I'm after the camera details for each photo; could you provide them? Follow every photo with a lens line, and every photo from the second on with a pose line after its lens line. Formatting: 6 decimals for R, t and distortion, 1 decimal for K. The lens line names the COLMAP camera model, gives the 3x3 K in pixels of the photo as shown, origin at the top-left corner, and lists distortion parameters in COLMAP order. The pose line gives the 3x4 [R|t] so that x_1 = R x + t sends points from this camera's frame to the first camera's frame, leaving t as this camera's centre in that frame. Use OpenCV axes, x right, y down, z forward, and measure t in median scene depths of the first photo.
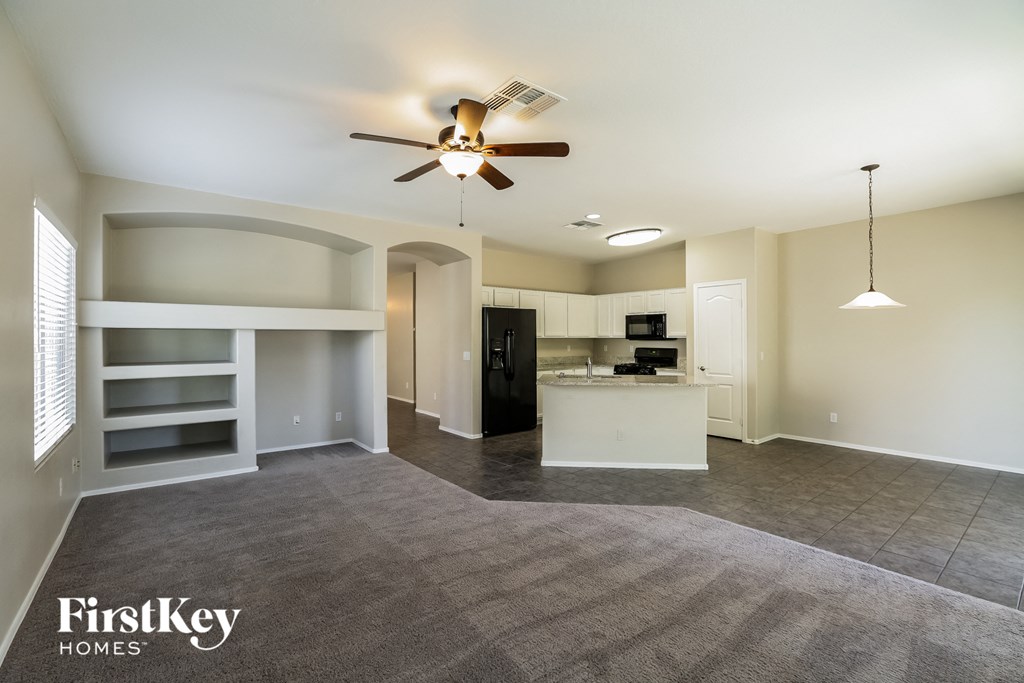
lens RADIAL K [[453.3, 0, 509.7], [0, 453.3, 337.1], [0, 0, 1]] dist [-0.019324, -0.000128]
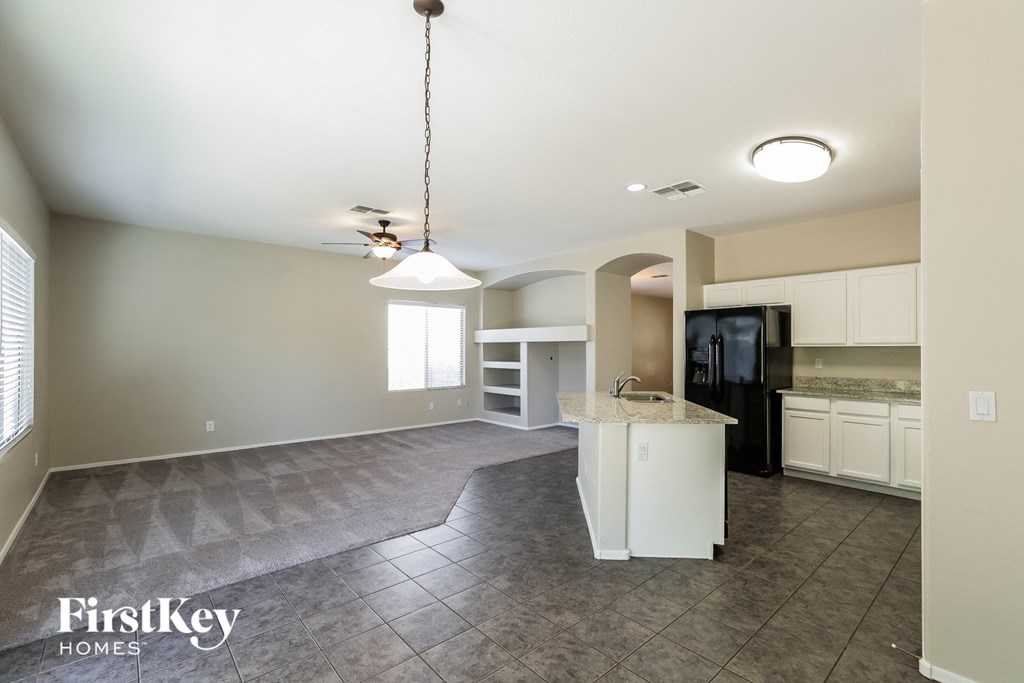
lens RADIAL K [[453.3, 0, 509.7], [0, 453.3, 346.8], [0, 0, 1]] dist [-0.019324, -0.000128]
pose [[0.059867, -0.004049, -0.998198, 1.086206], [0.000110, 0.999992, -0.004050, 0.007065], [0.998206, 0.000133, 0.059867, 0.877462]]
